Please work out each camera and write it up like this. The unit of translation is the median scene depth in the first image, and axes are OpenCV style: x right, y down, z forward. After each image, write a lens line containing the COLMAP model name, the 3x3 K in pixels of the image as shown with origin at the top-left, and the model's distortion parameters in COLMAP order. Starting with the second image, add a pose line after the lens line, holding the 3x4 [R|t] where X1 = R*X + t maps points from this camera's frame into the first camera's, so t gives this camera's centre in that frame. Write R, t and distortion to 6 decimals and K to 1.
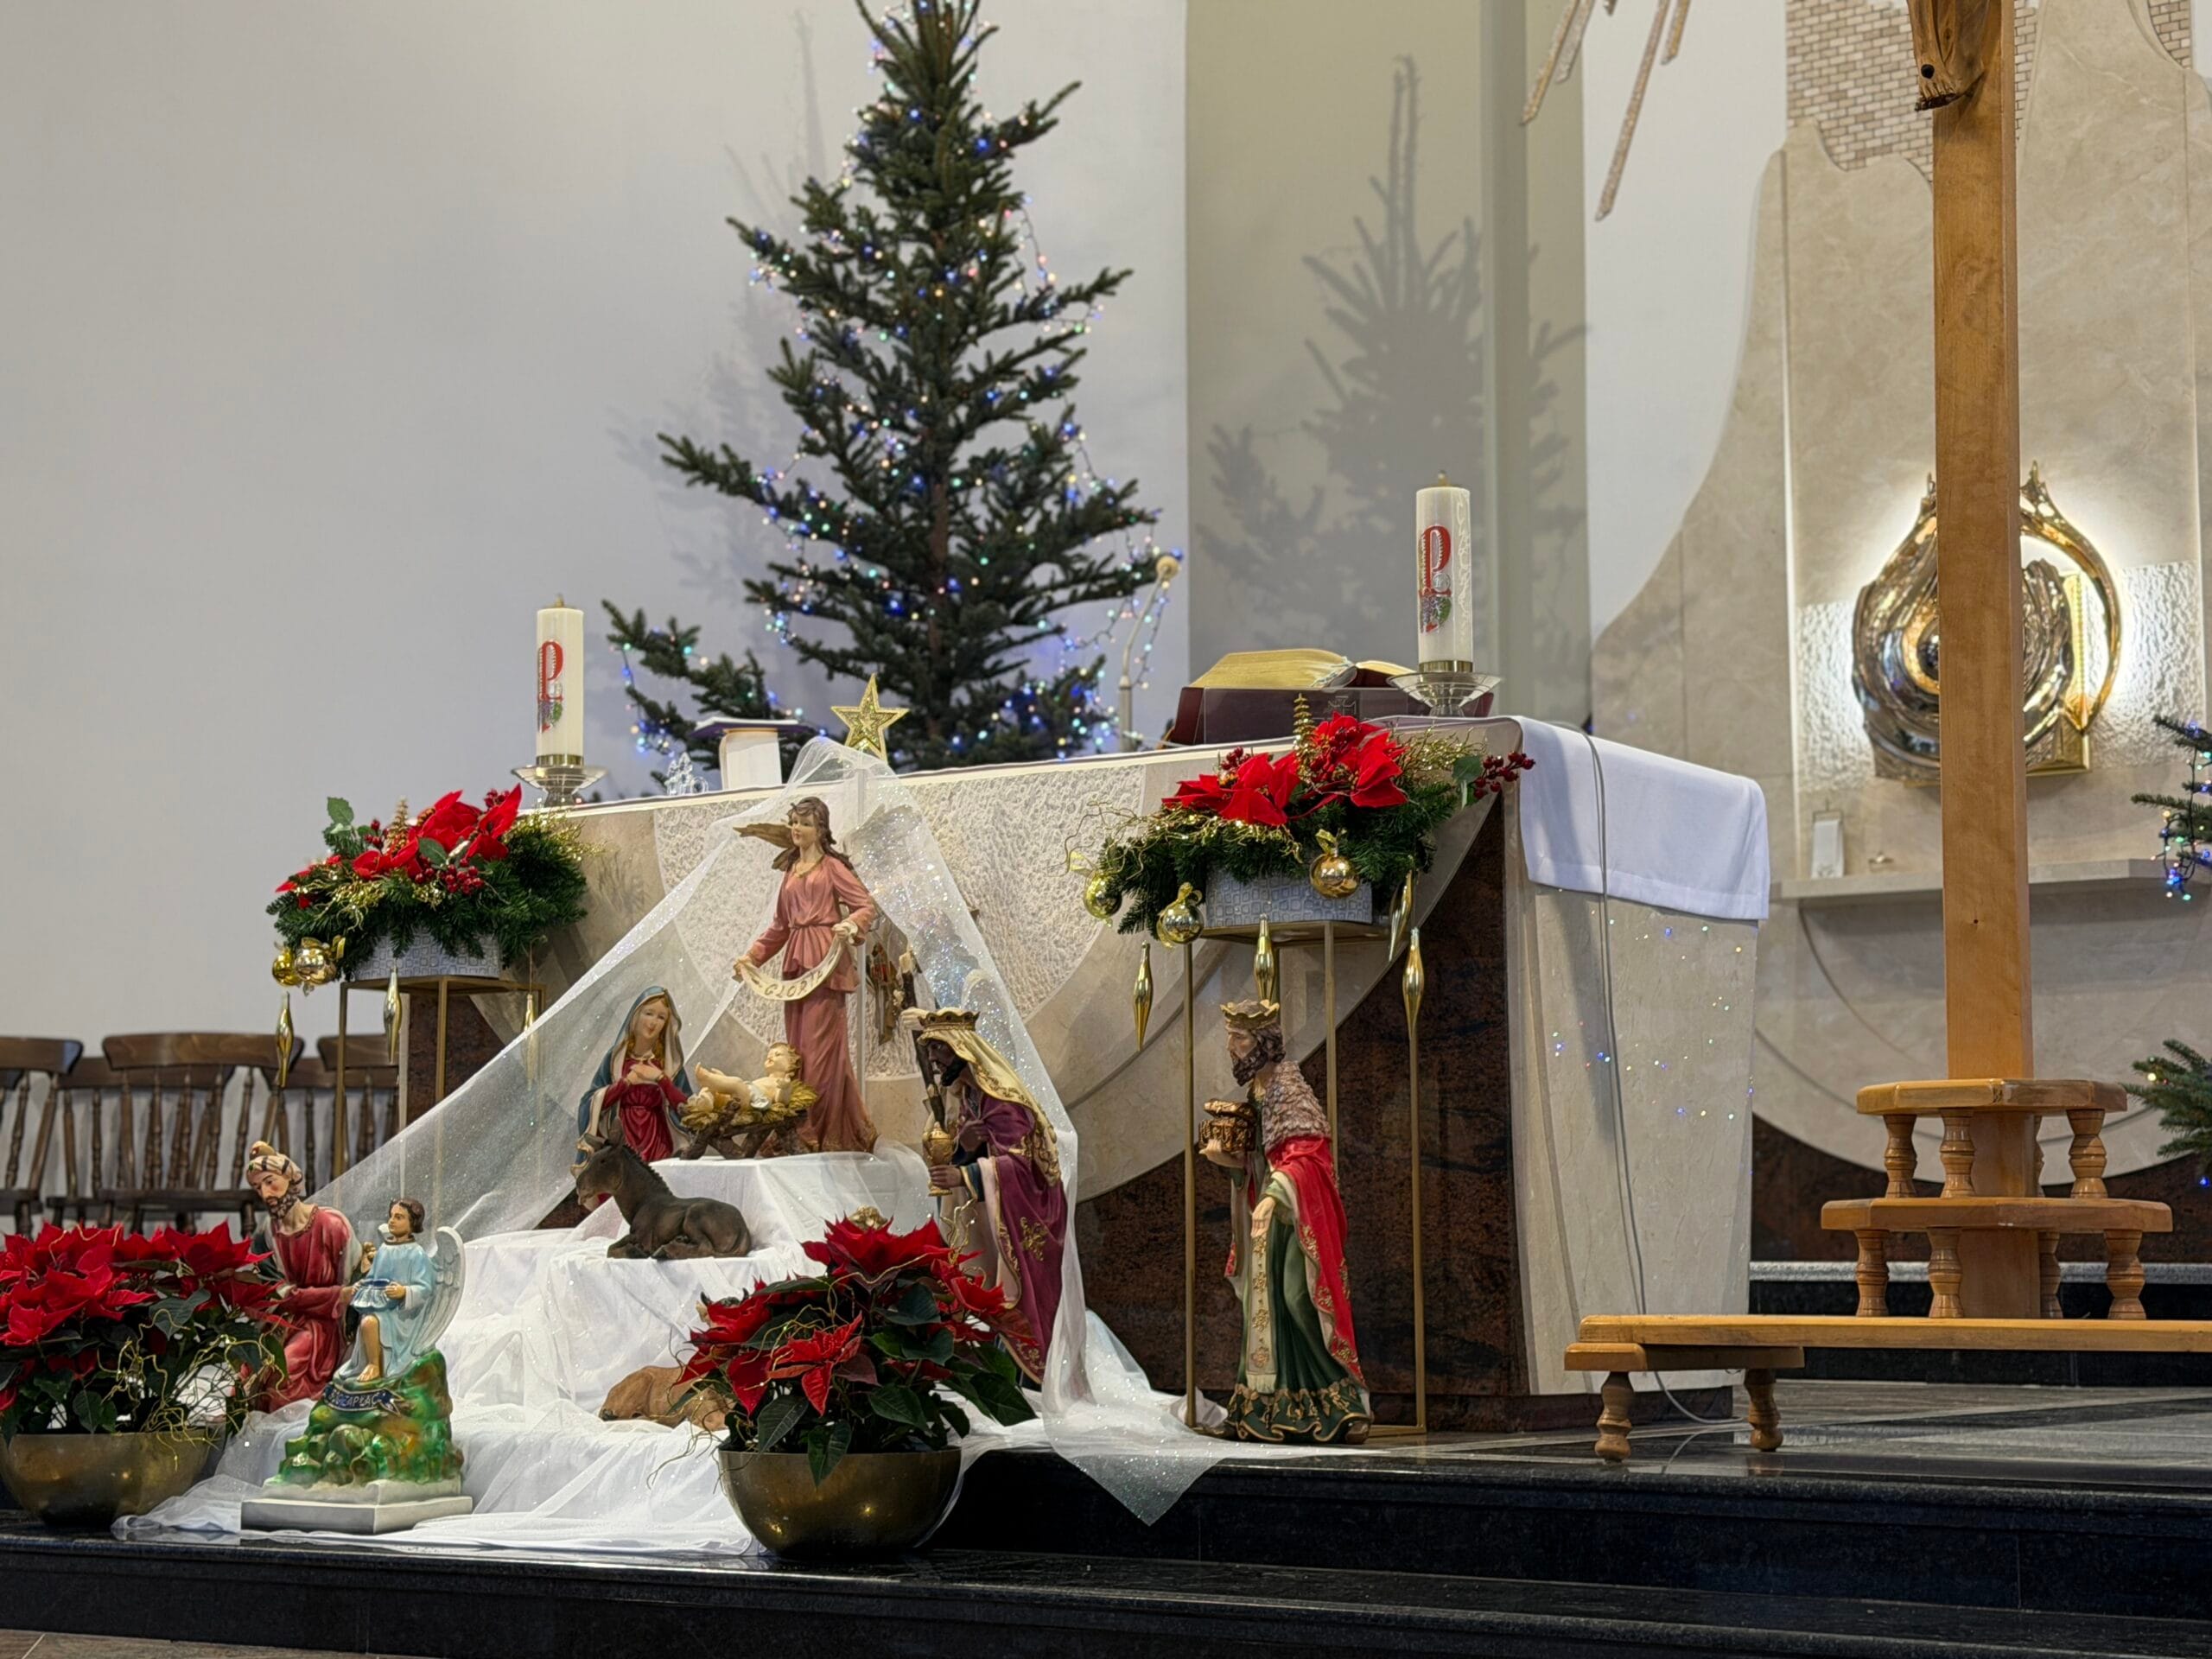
lens RADIAL K [[3613.4, 0, 1106.0], [0, 3613.4, 829.5], [0, 0, 1]] dist [0.164286, -0.177209]
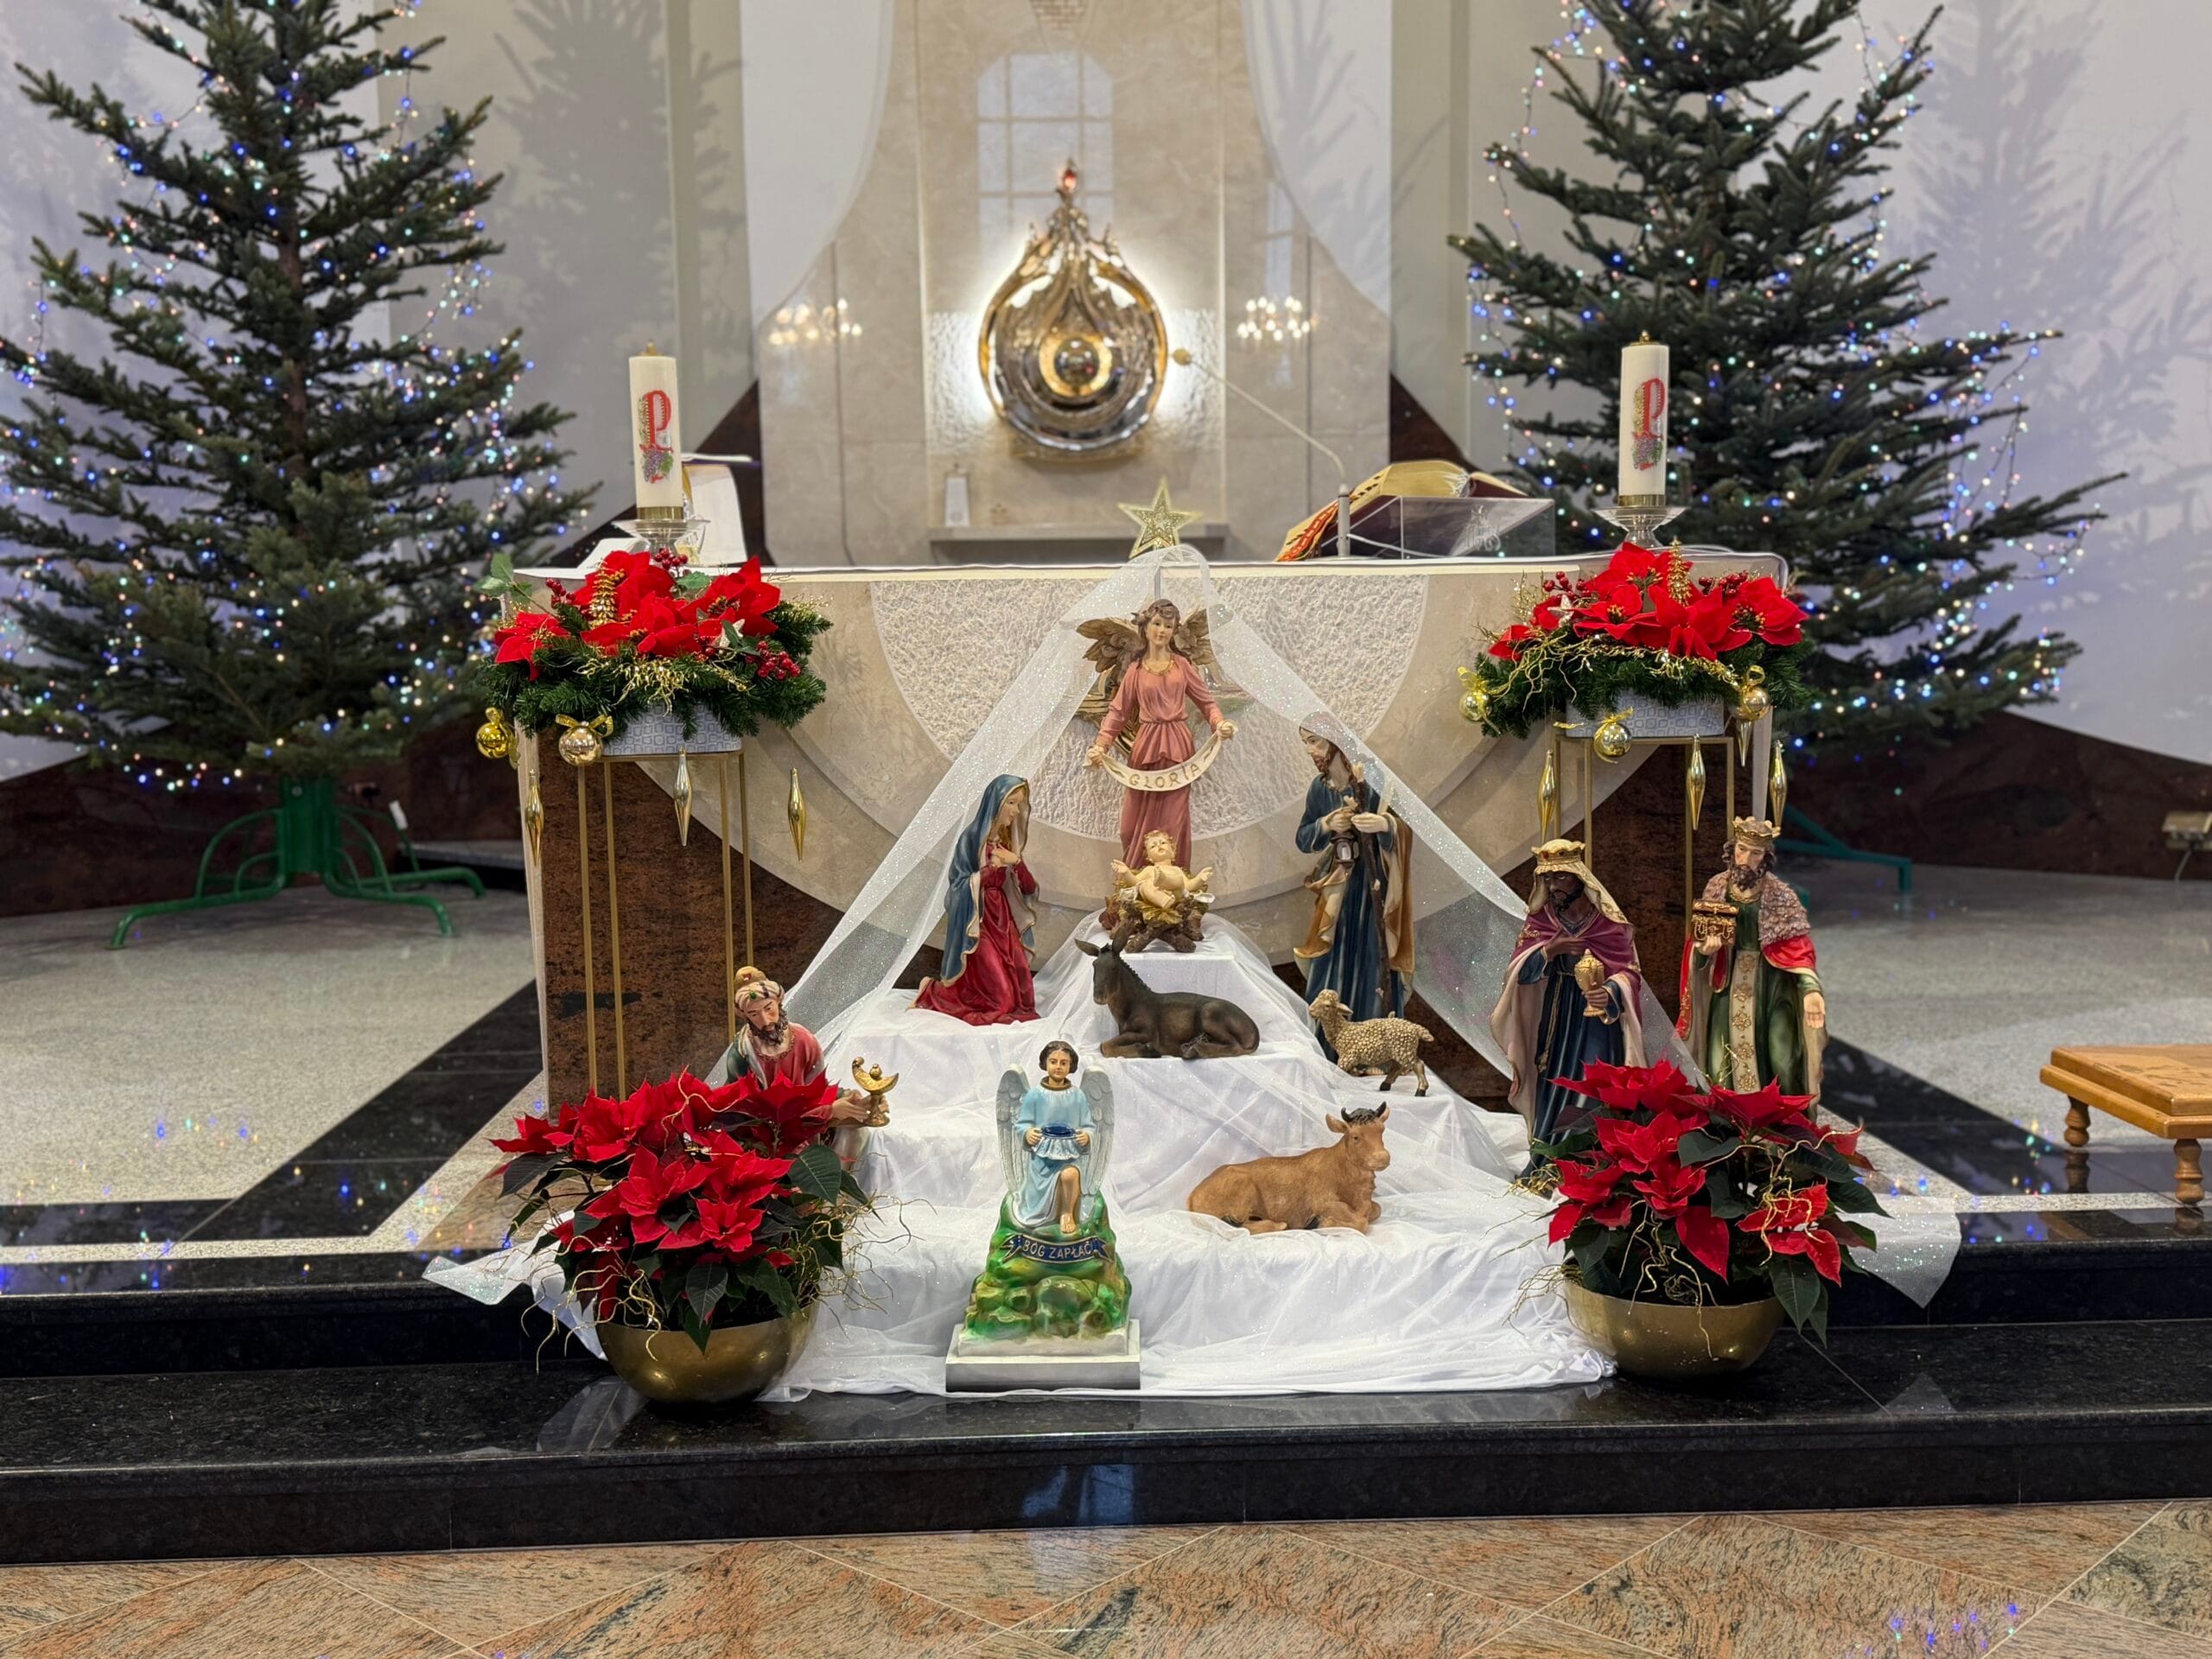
lens RADIAL K [[2304.6, 0, 1099.5], [0, 2304.6, 825.2], [0, 0, 1]] dist [0.170938, -0.332625]
pose [[0.807281, -0.062438, 0.586855, -0.278807], [-0.058221, 0.981112, 0.184473, -0.038021], [-0.587288, -0.183089, 0.788398, 0.253354]]
